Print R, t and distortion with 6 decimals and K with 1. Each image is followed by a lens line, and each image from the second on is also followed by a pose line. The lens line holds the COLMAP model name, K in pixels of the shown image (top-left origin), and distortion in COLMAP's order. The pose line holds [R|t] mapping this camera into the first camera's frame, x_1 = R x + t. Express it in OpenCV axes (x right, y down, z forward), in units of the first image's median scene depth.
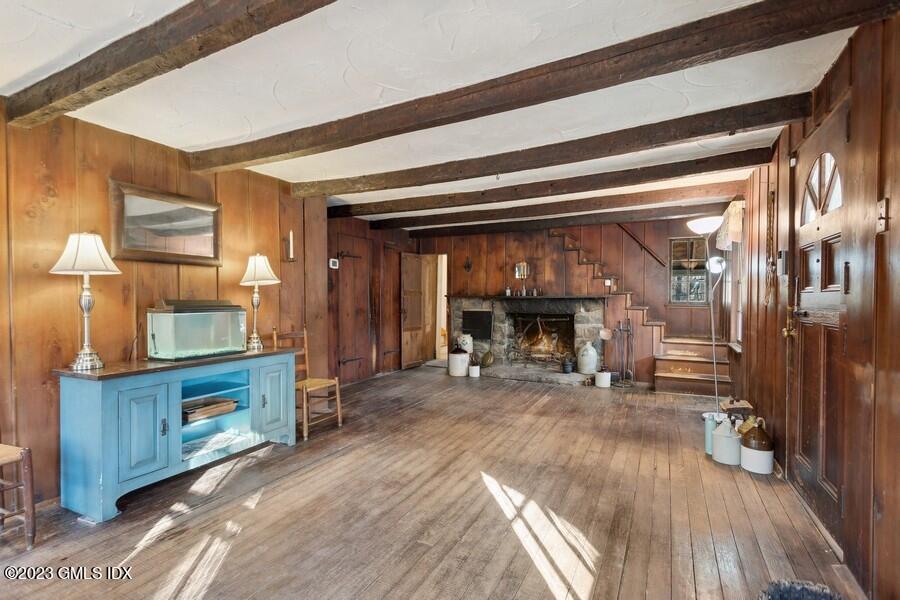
lens RADIAL K [[426.2, 0, 447.4], [0, 426.2, 300.7], [0, 0, 1]] dist [-0.001363, 0.001941]
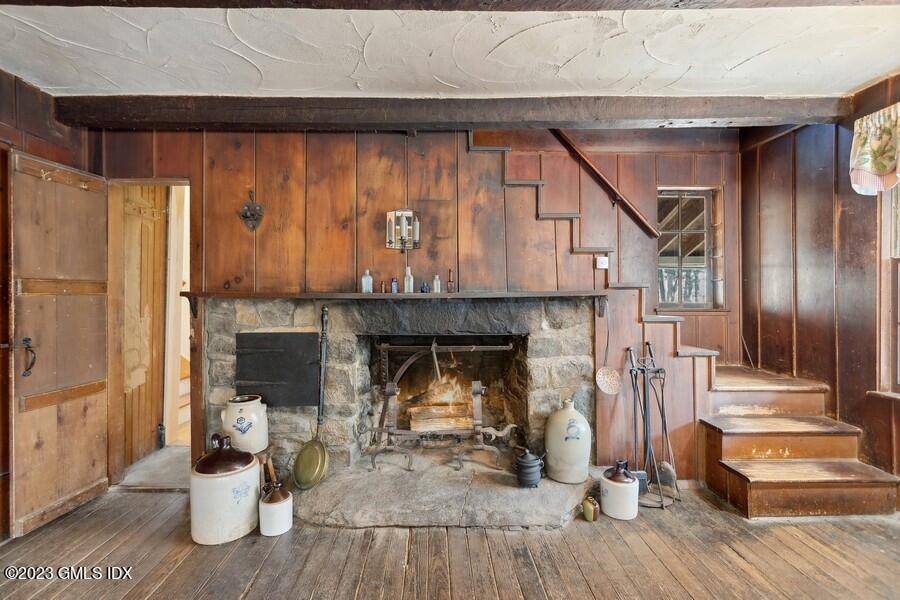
lens RADIAL K [[426.2, 0, 443.7], [0, 426.2, 293.6], [0, 0, 1]] dist [-0.001363, 0.001941]
pose [[0.878963, -0.000043, 0.476889, 0.017891], [0.009627, 0.999798, -0.017655, -0.002974], [-0.476792, 0.020109, 0.878786, 0.609737]]
